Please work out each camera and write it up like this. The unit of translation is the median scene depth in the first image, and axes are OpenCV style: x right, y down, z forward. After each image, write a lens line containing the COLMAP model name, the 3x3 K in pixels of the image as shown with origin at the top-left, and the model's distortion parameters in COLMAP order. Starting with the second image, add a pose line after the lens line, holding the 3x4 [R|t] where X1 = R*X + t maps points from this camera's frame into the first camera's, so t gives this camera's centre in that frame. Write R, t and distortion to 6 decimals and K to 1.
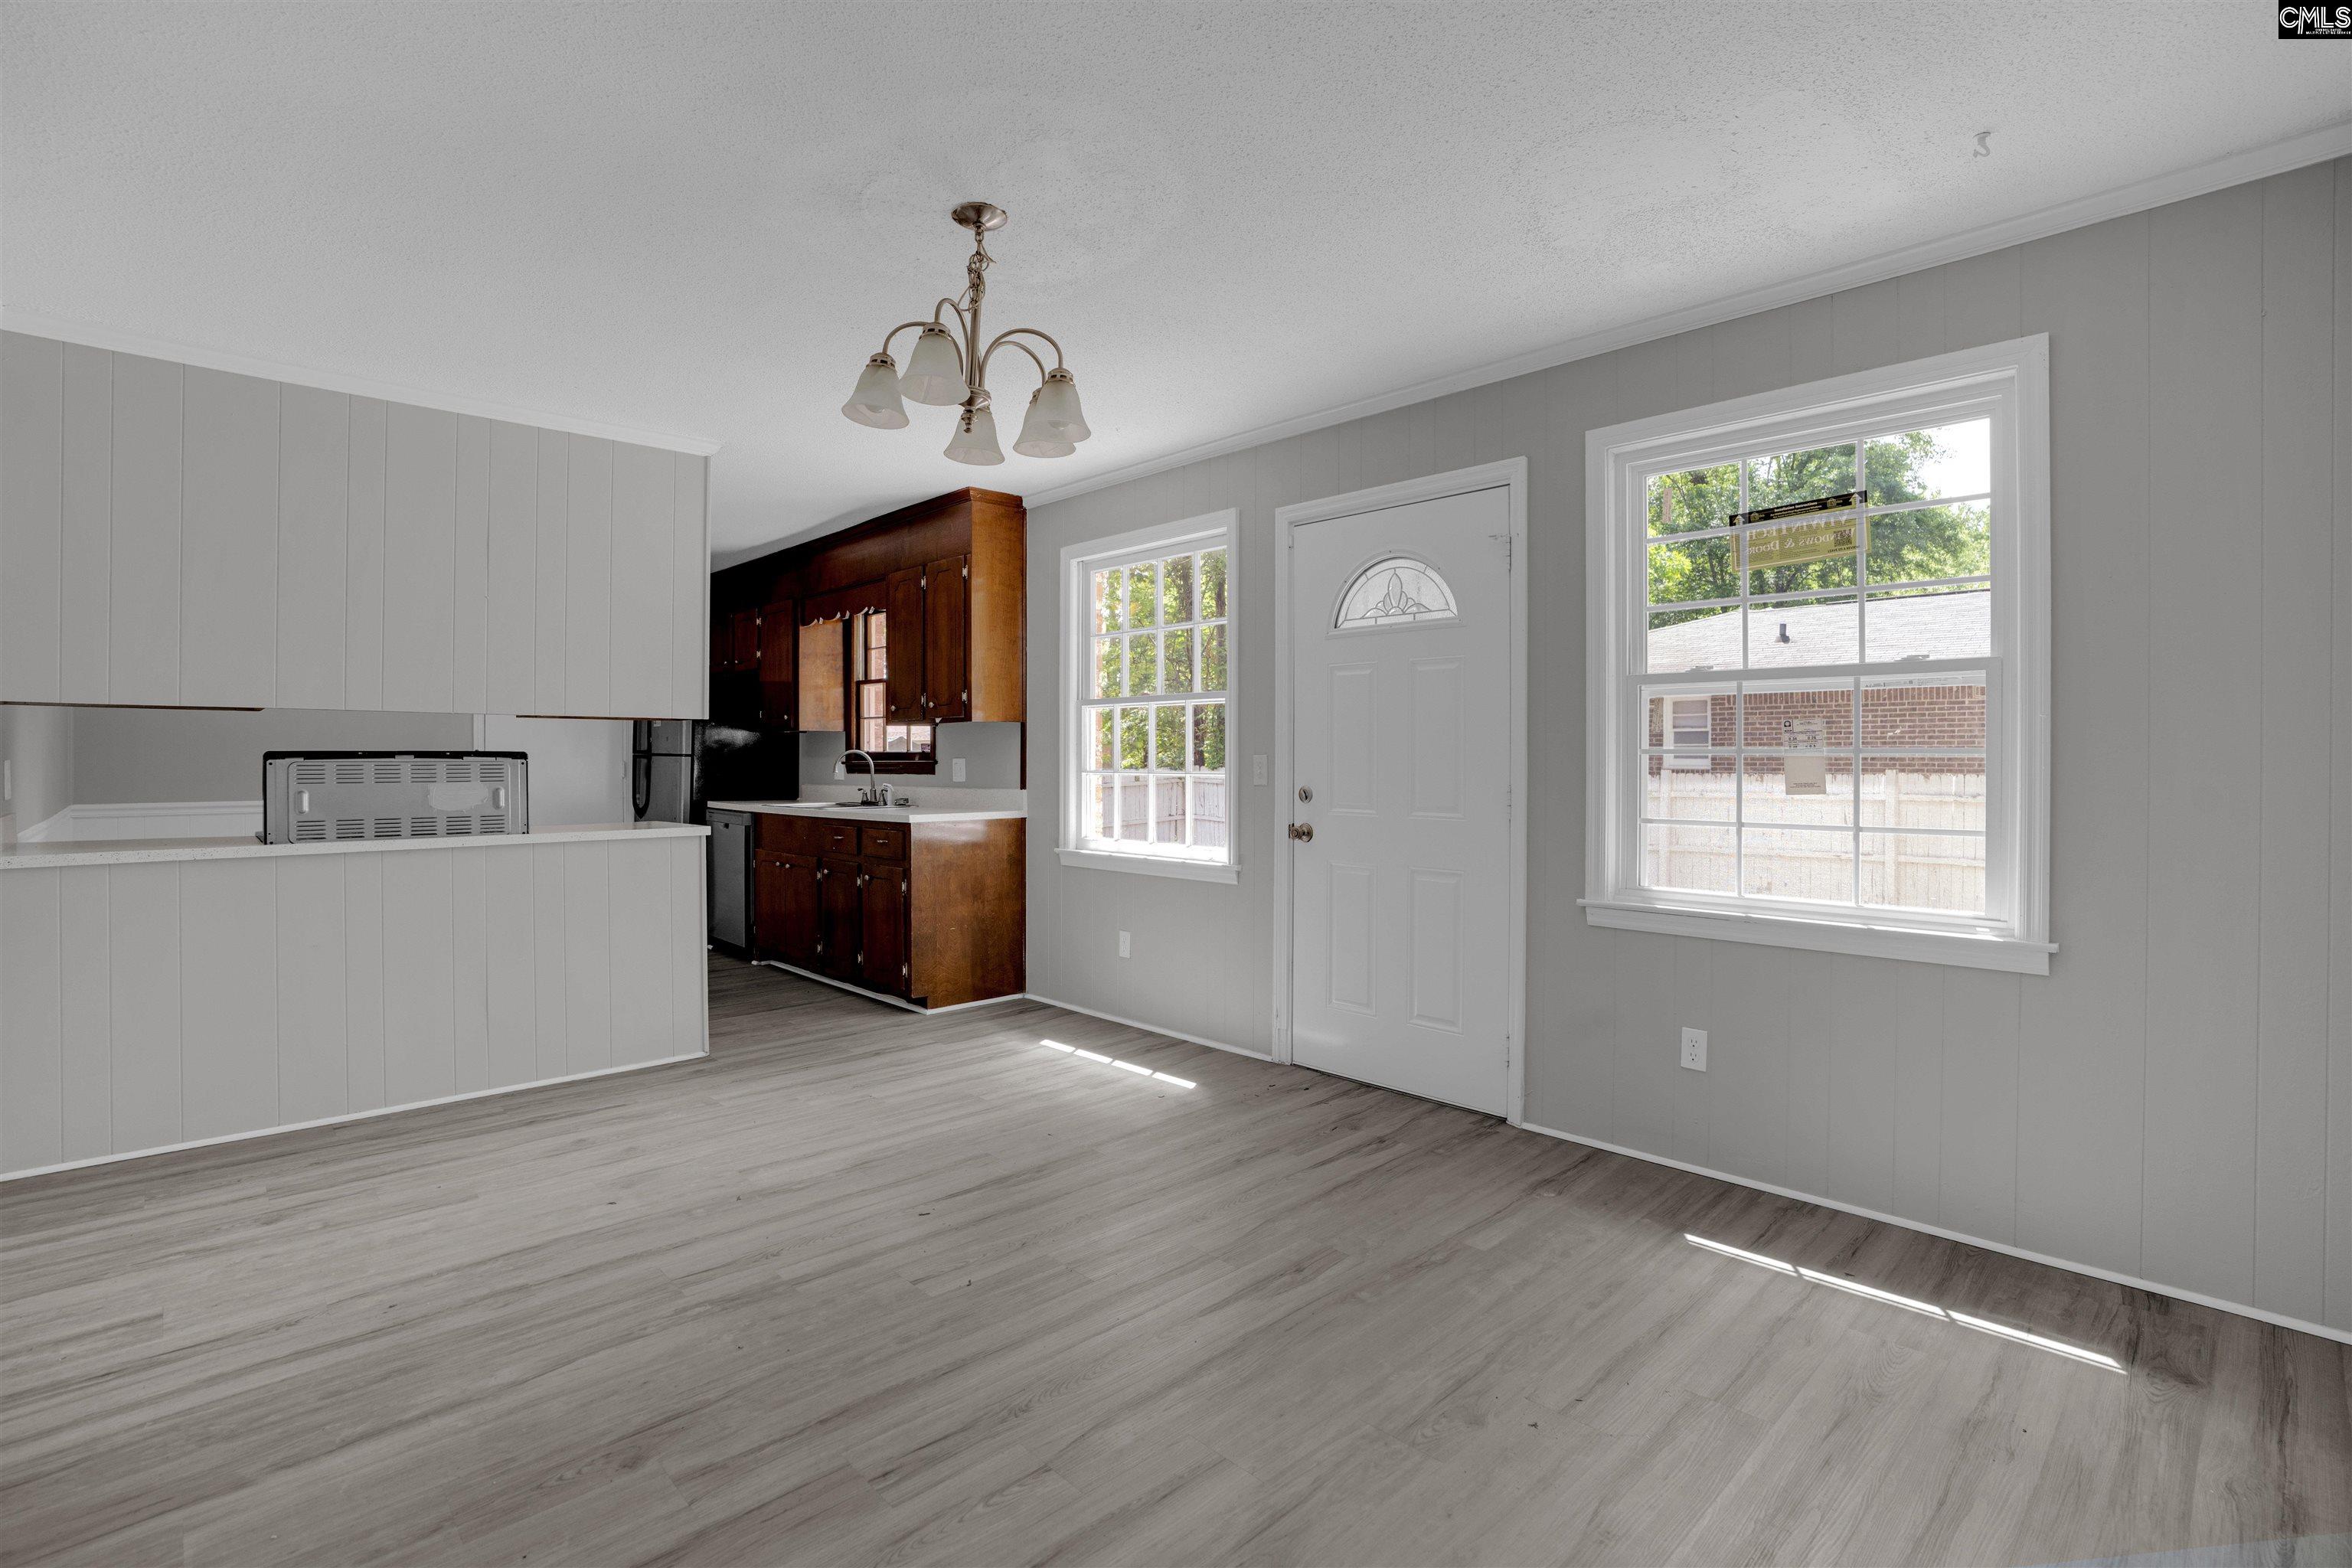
lens RADIAL K [[1112.3, 0, 1190.3], [0, 1112.3, 776.0], [0, 0, 1]] dist [-0.060418, 0.021179]
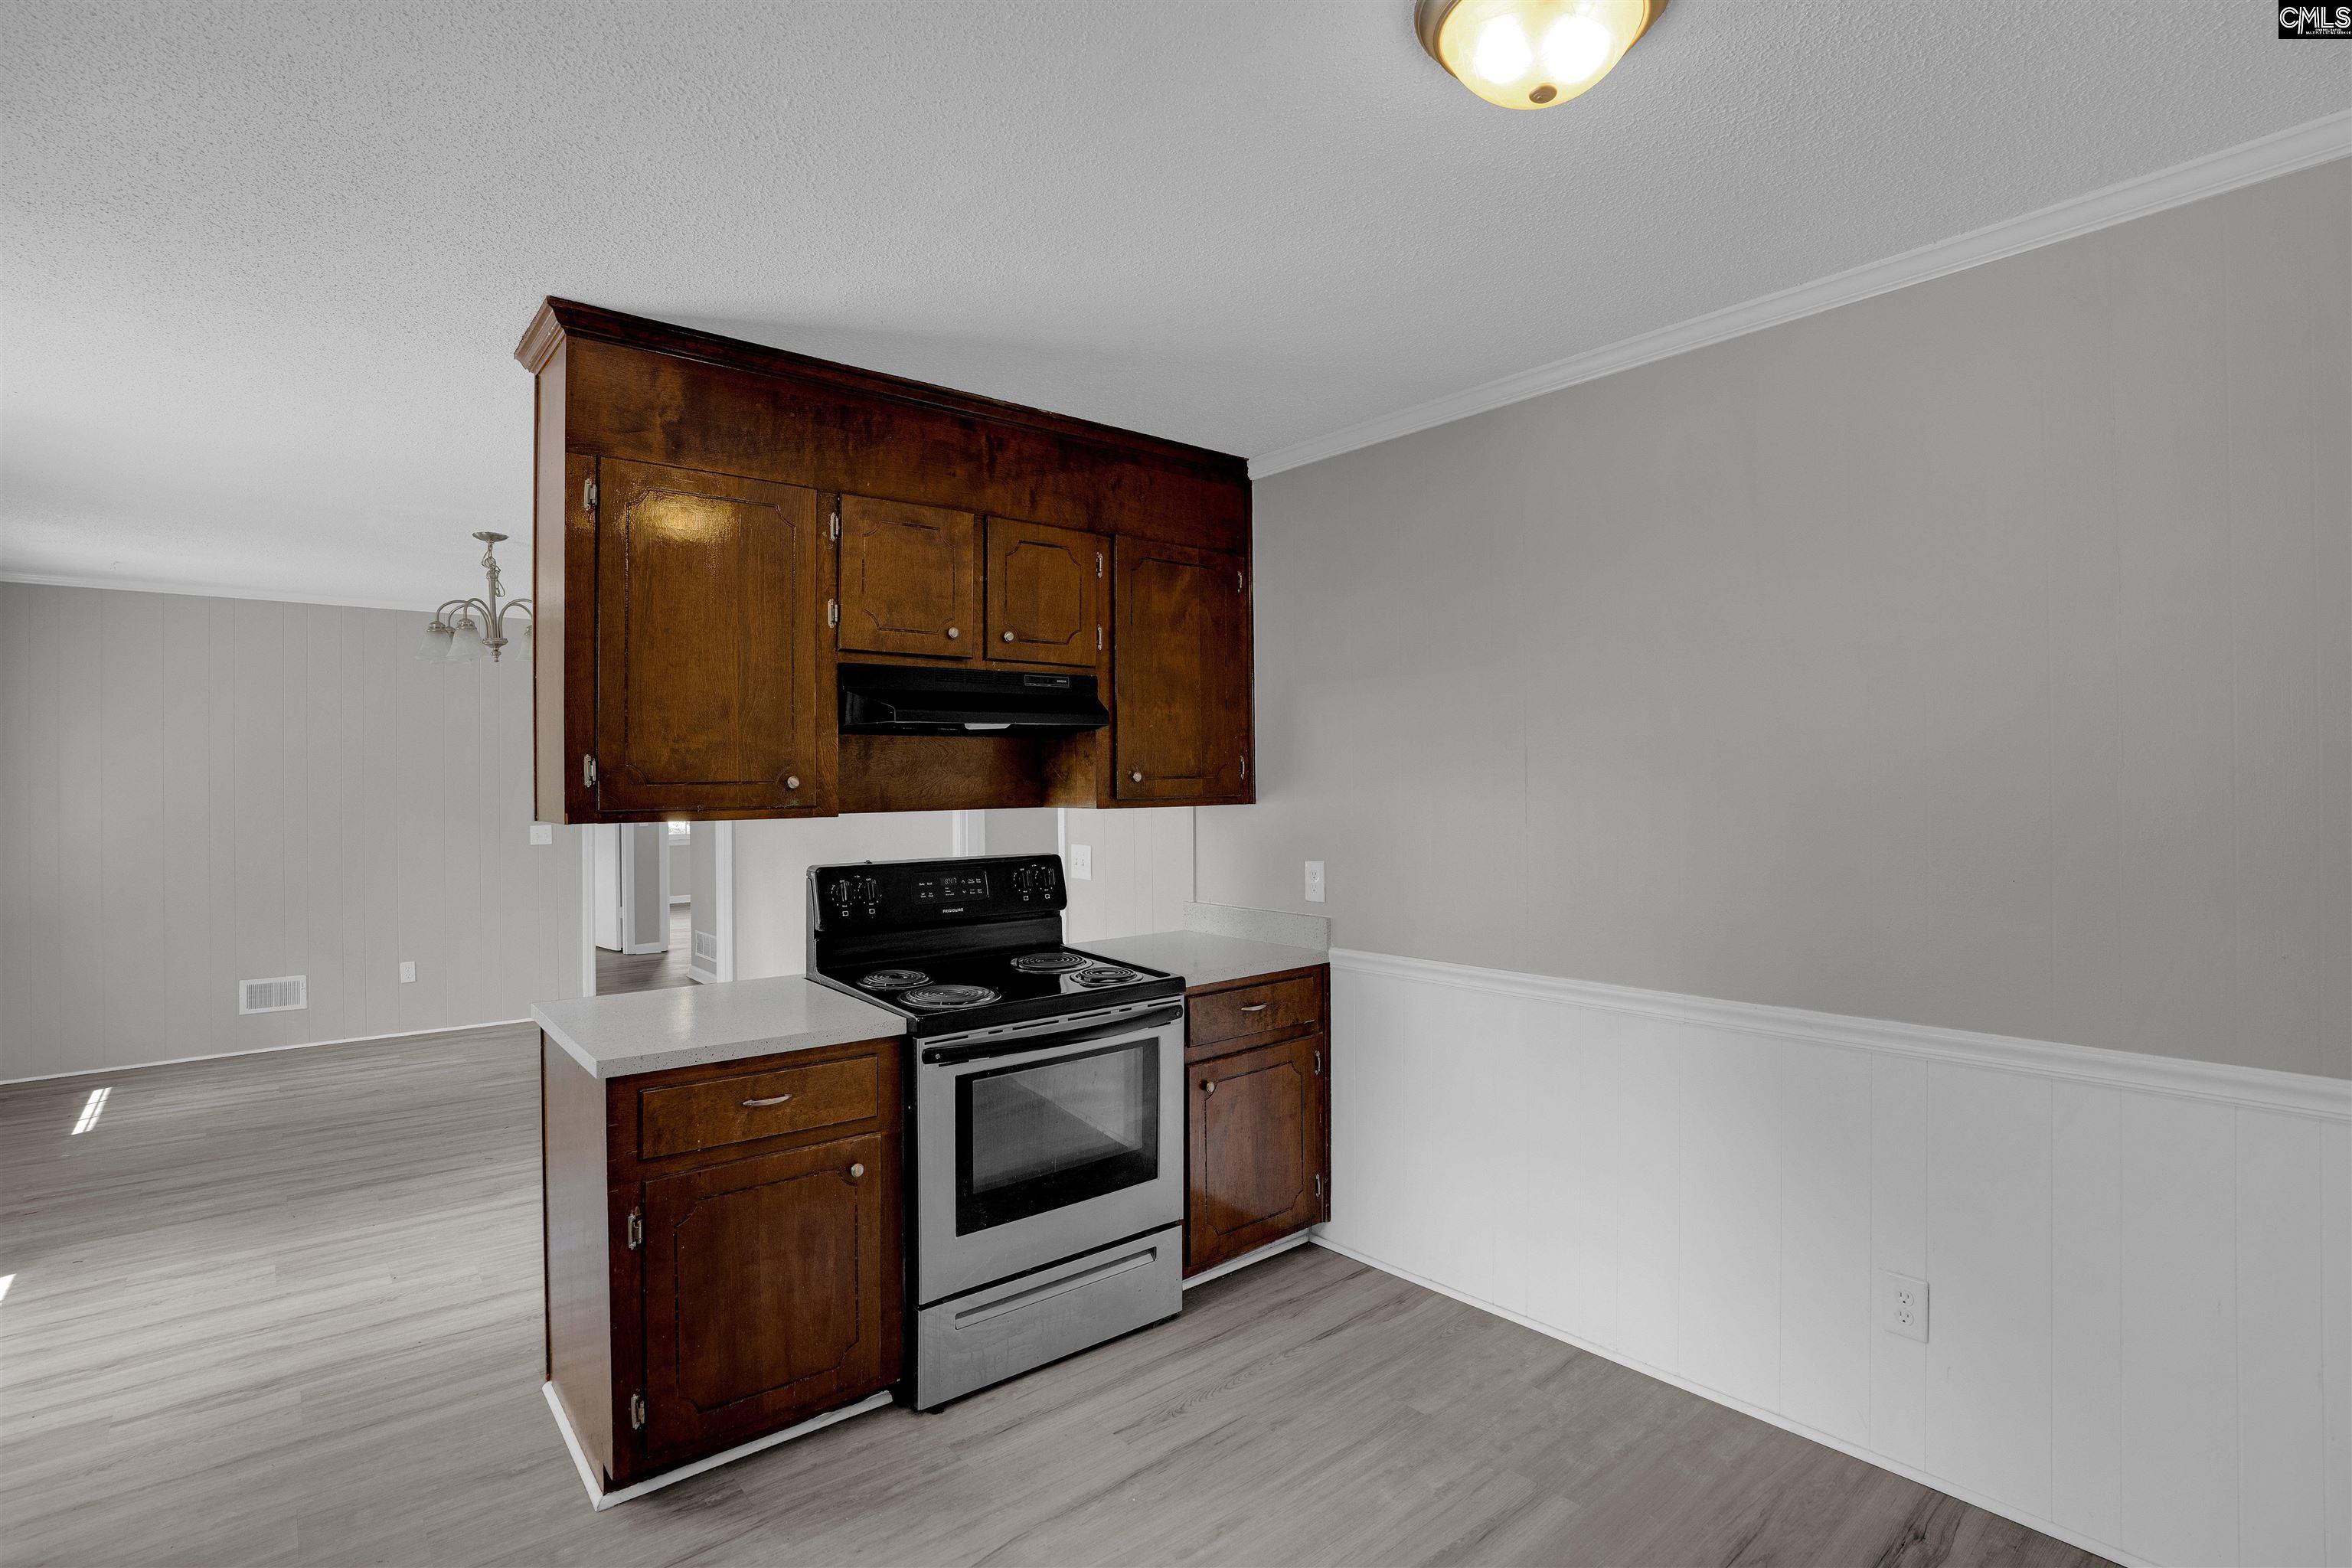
lens RADIAL K [[1112.3, 0, 1175.5], [0, 1112.3, 772.6], [0, 0, 1]] dist [-0.060418, 0.021179]
pose [[-0.997590, 0.007251, 0.069009, -1.048600], [0.008078, 0.999899, 0.011716, -0.104119], [-0.068917, 0.012246, -0.997547, 1.975976]]
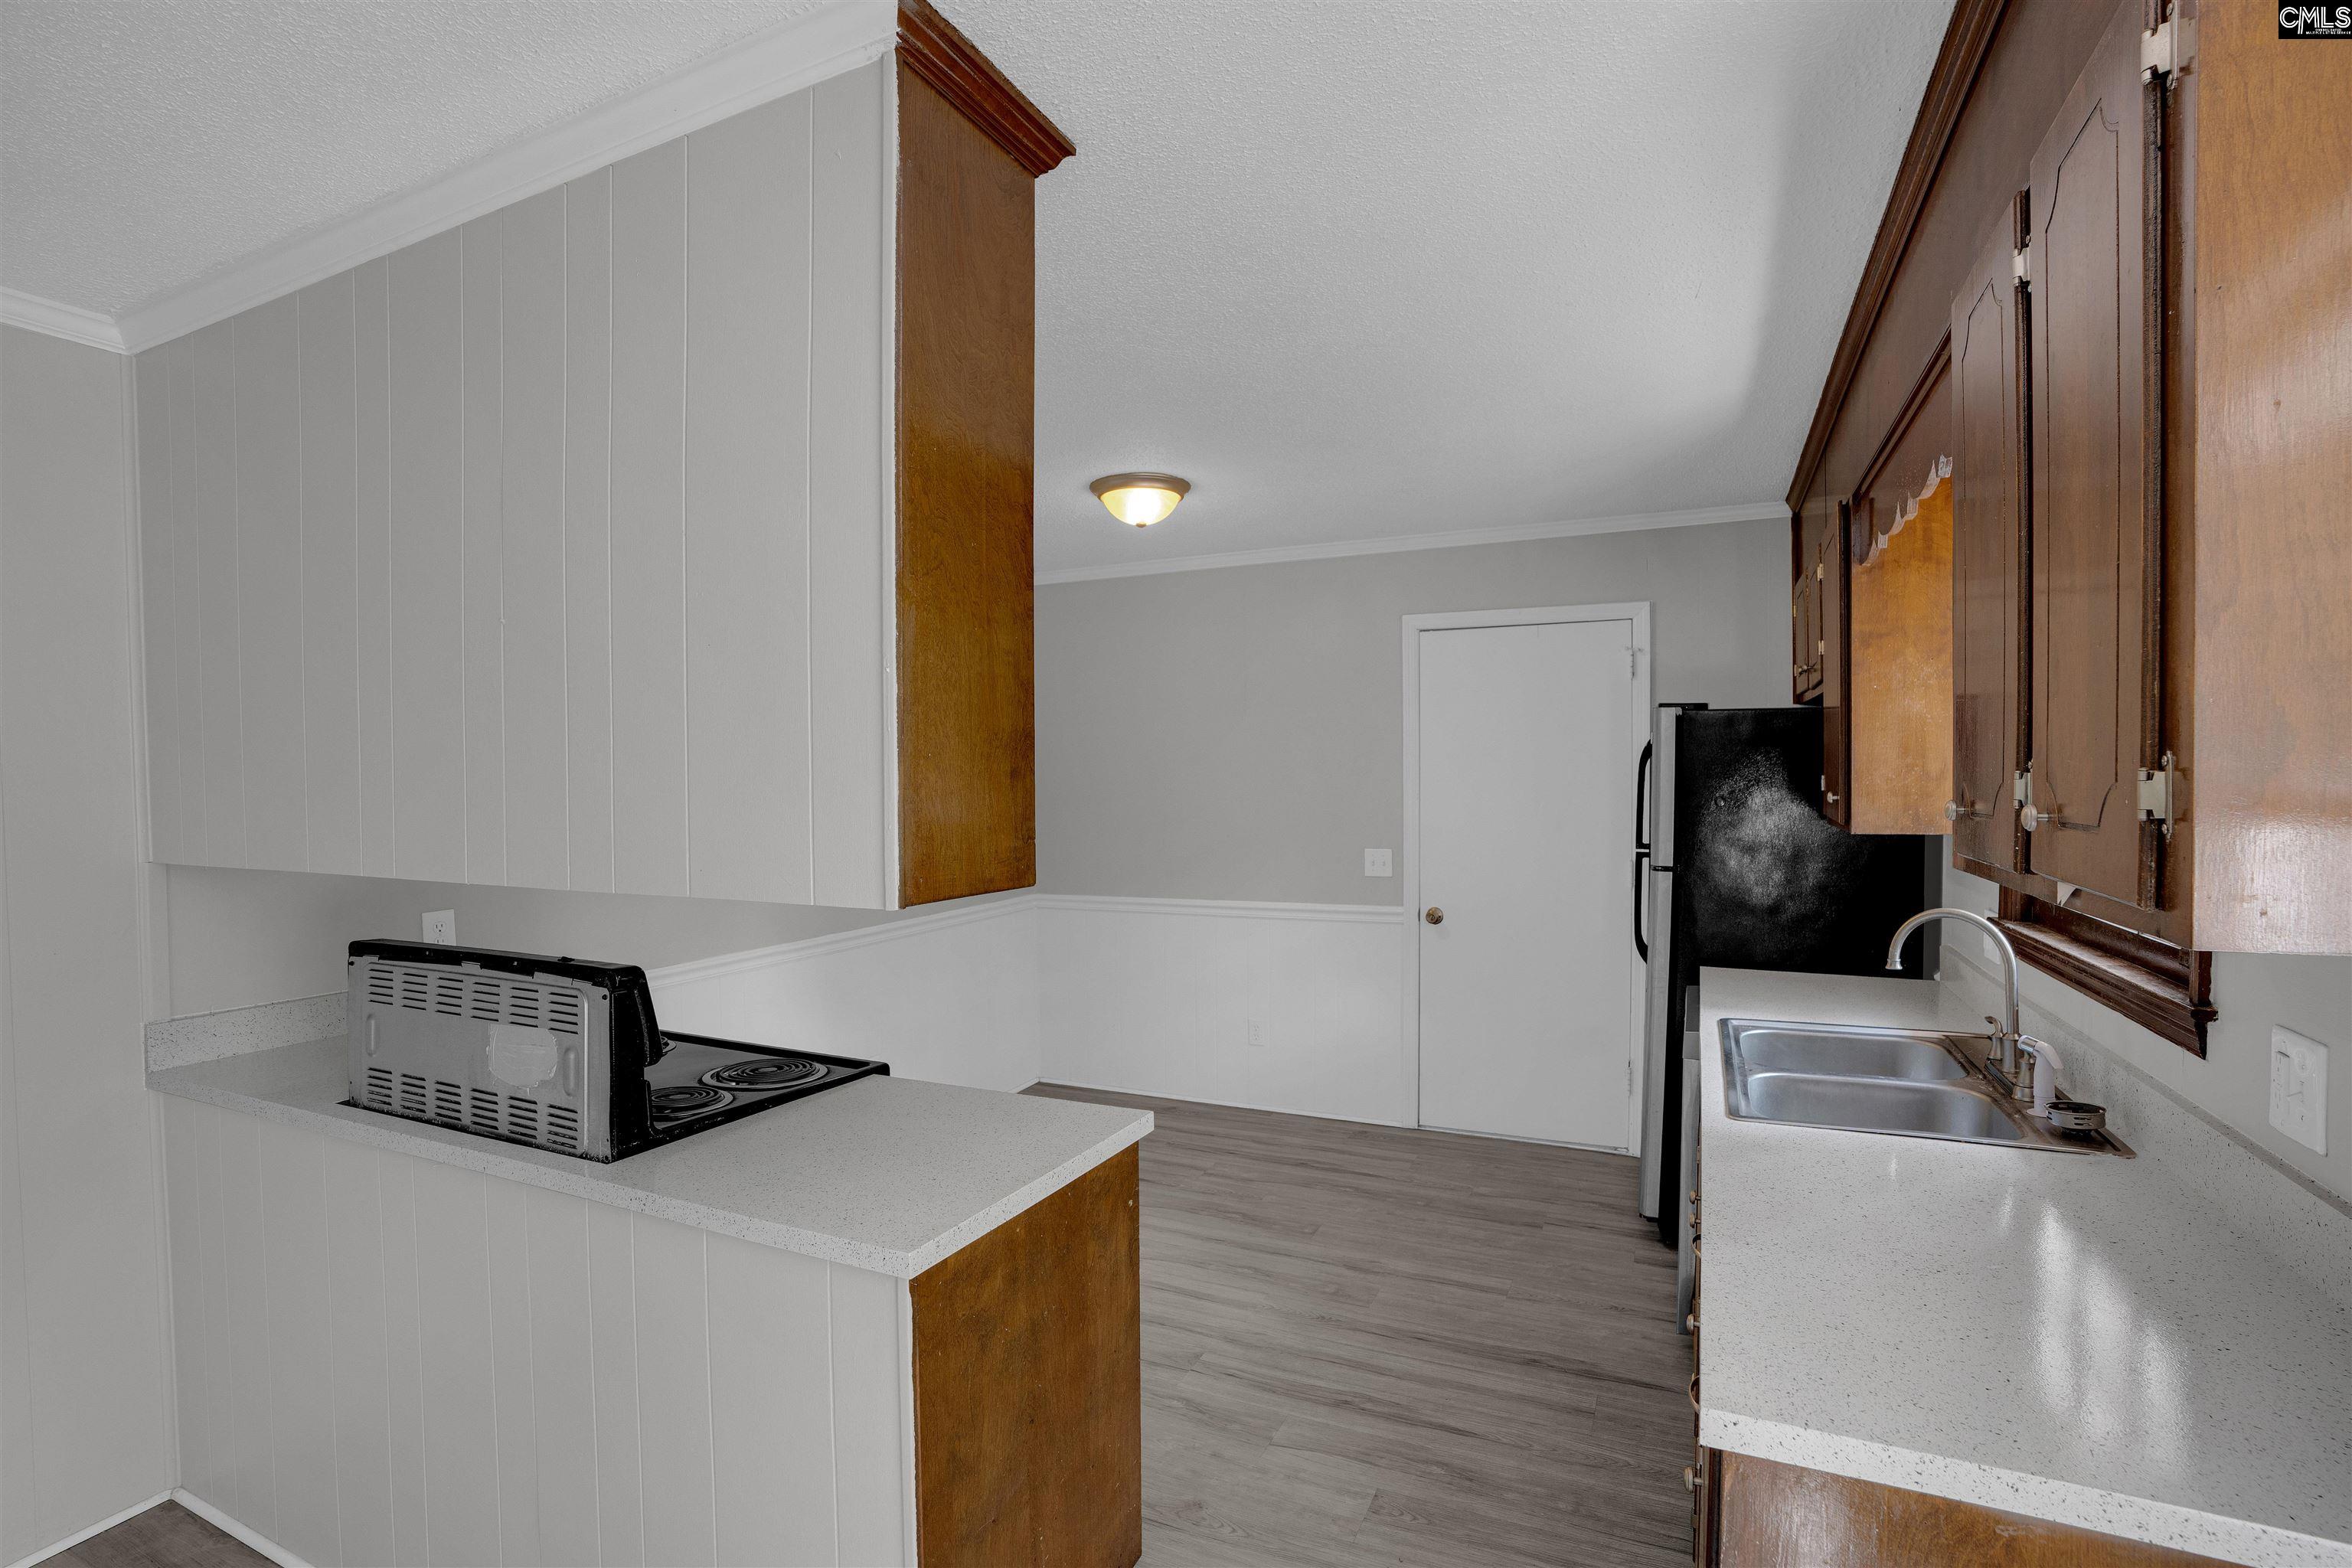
lens RADIAL K [[1112.3, 0, 1191.5], [0, 1112.3, 807.4], [0, 0, 1]] dist [-0.060418, 0.021179]
pose [[0.359556, 0.024907, -0.932791, -0.151357], [-0.005759, 0.999684, 0.024473, -0.112415], [0.933106, -0.003427, 0.359585, 1.219748]]
